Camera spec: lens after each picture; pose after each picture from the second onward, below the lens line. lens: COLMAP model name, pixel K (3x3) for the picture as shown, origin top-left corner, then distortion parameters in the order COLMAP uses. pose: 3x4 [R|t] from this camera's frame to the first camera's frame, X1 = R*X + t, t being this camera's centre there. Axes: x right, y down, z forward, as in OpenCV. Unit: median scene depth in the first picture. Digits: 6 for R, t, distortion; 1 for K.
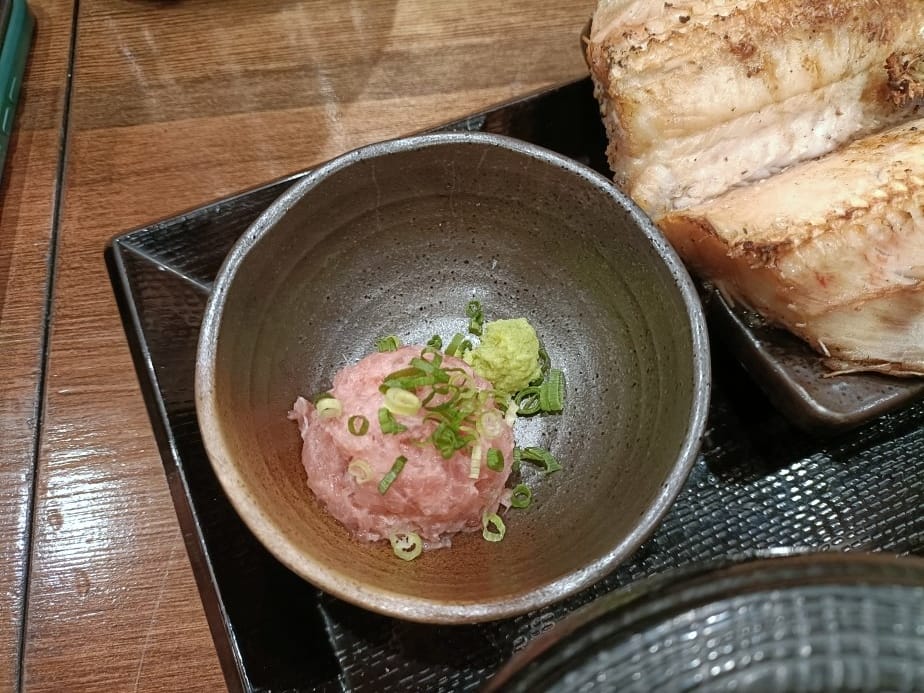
lens RADIAL K [[674.1, 0, 462.0], [0, 674.1, 346.5], [0, 0, 1]] dist [-0.020427, 0.002037]
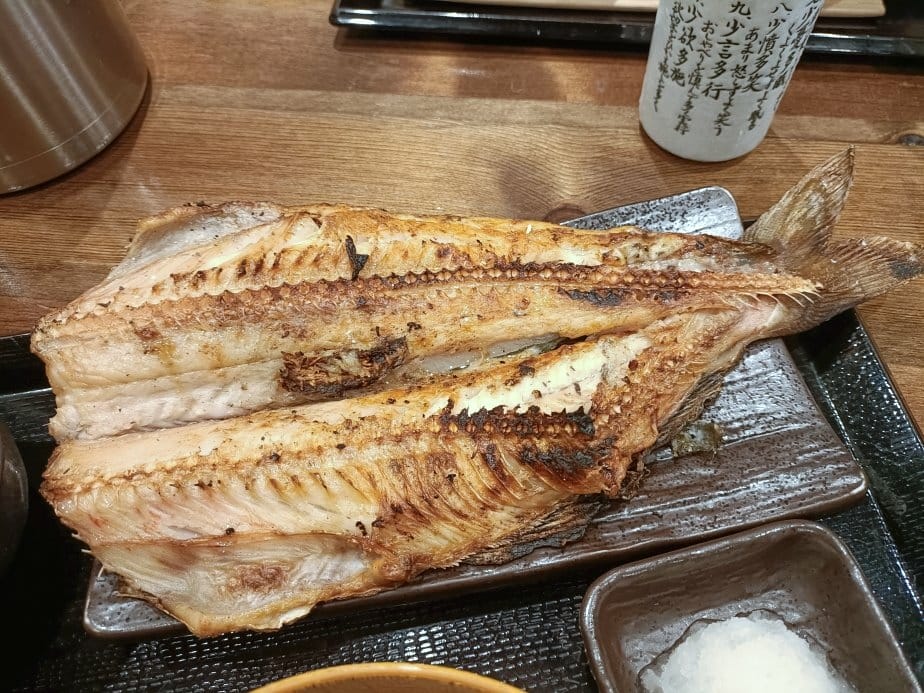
lens RADIAL K [[657.4, 0, 464.1], [0, 657.4, 367.7], [0, 0, 1]] dist [0.061180, -0.110054]
pose [[0.968566, 0.186480, -0.164637, 1.271440], [-0.206445, 0.971822, -0.113763, -0.358656], [0.138784, 0.144176, 0.979772, -0.197731]]
